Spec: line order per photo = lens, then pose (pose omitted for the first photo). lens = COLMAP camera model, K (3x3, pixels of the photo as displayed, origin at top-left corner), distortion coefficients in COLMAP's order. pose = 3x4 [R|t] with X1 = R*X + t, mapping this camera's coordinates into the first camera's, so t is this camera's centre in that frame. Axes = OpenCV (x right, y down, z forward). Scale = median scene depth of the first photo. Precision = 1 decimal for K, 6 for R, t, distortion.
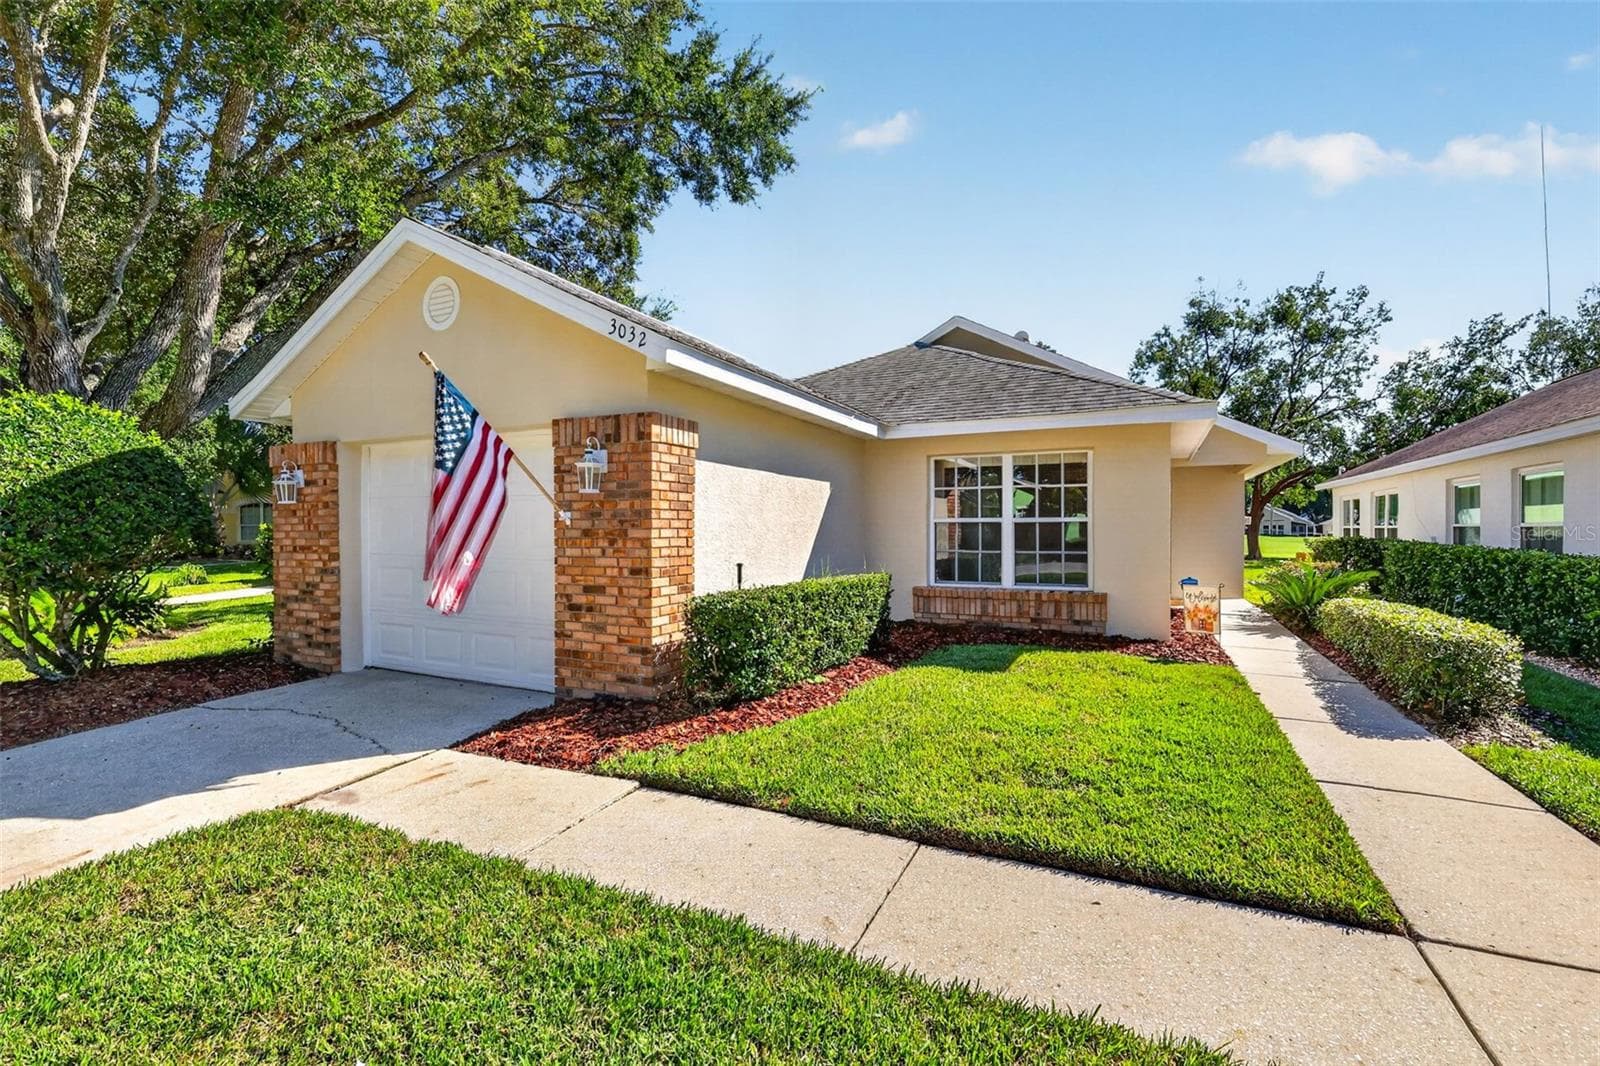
lens RADIAL K [[689.8, 0, 800.0], [0, 689.8, 533.0], [0, 0, 1]] dist [0.001991, 0.000061]
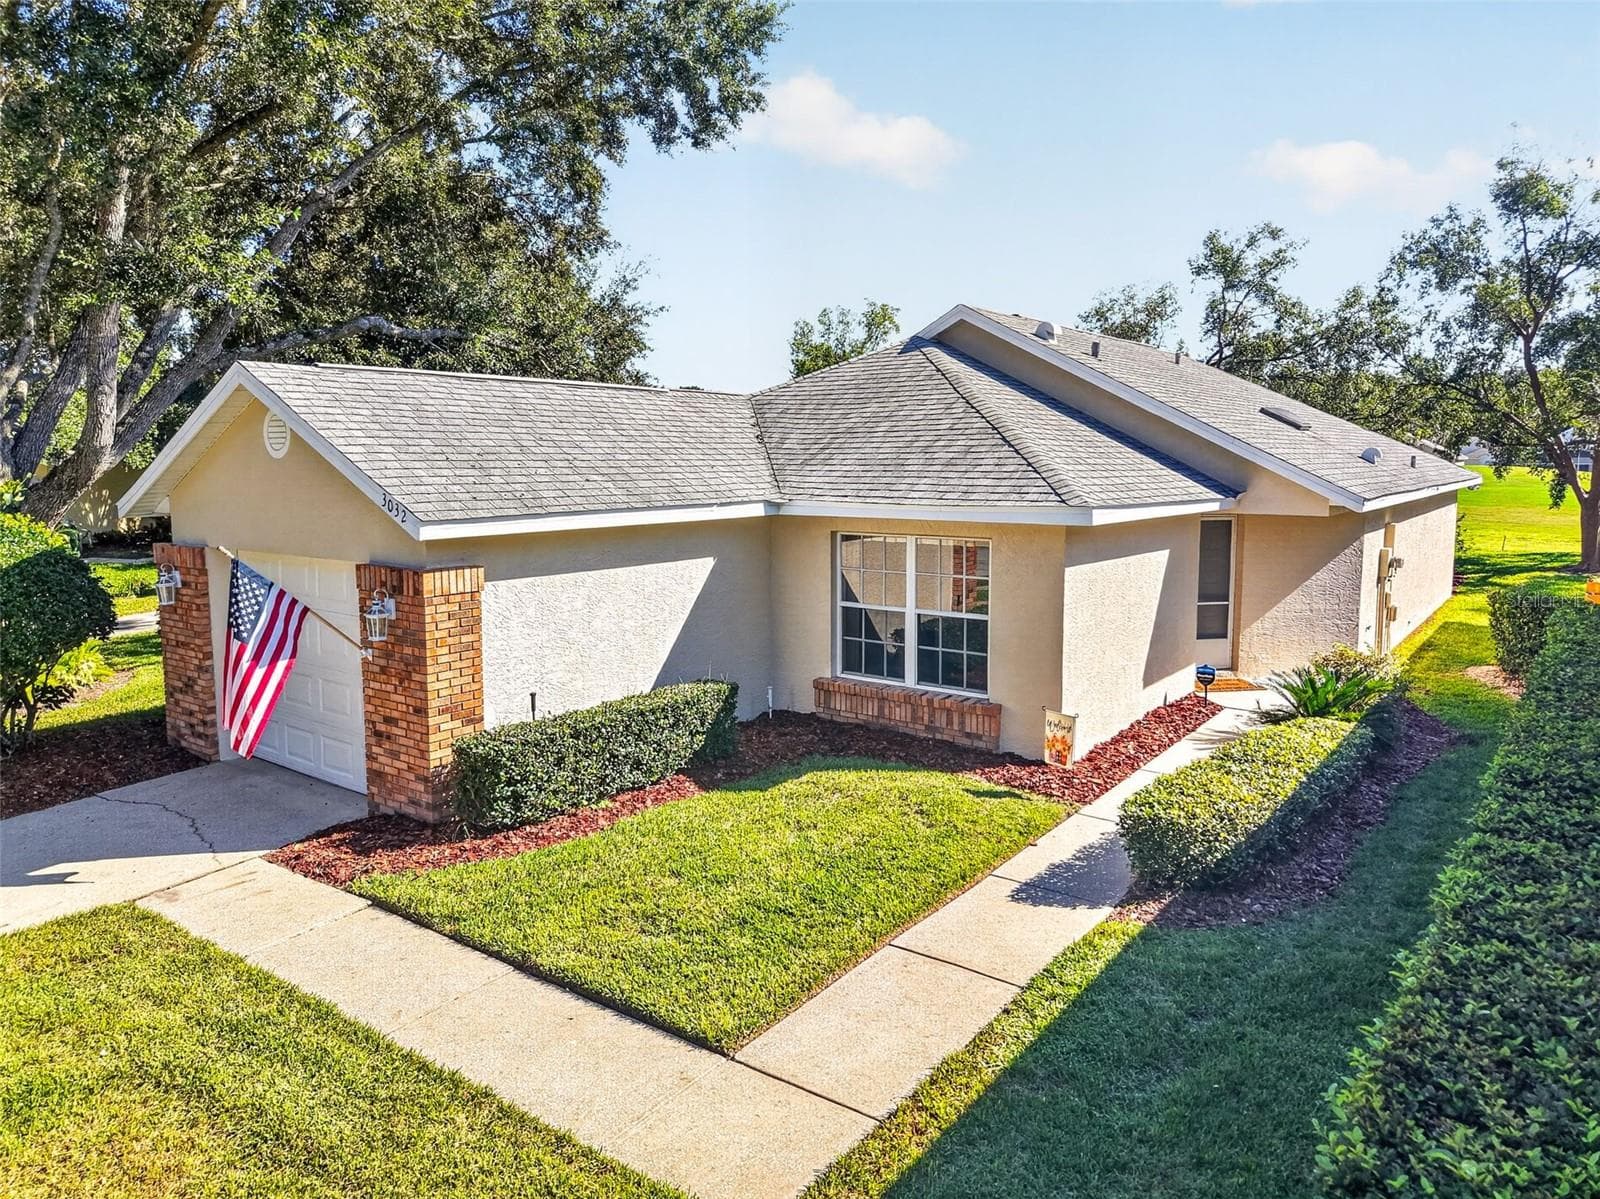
lens RADIAL K [[1052.1, 0, 795.8], [0, 1052.1, 571.8], [0, 0, 1]] dist [0.005022, -0.001852]
pose [[0.983082, 0.020402, -0.182024, 0.643286], [-0.001762, 0.994785, 0.101983, -0.327823], [0.183155, -0.099937, 0.977991, -0.519595]]
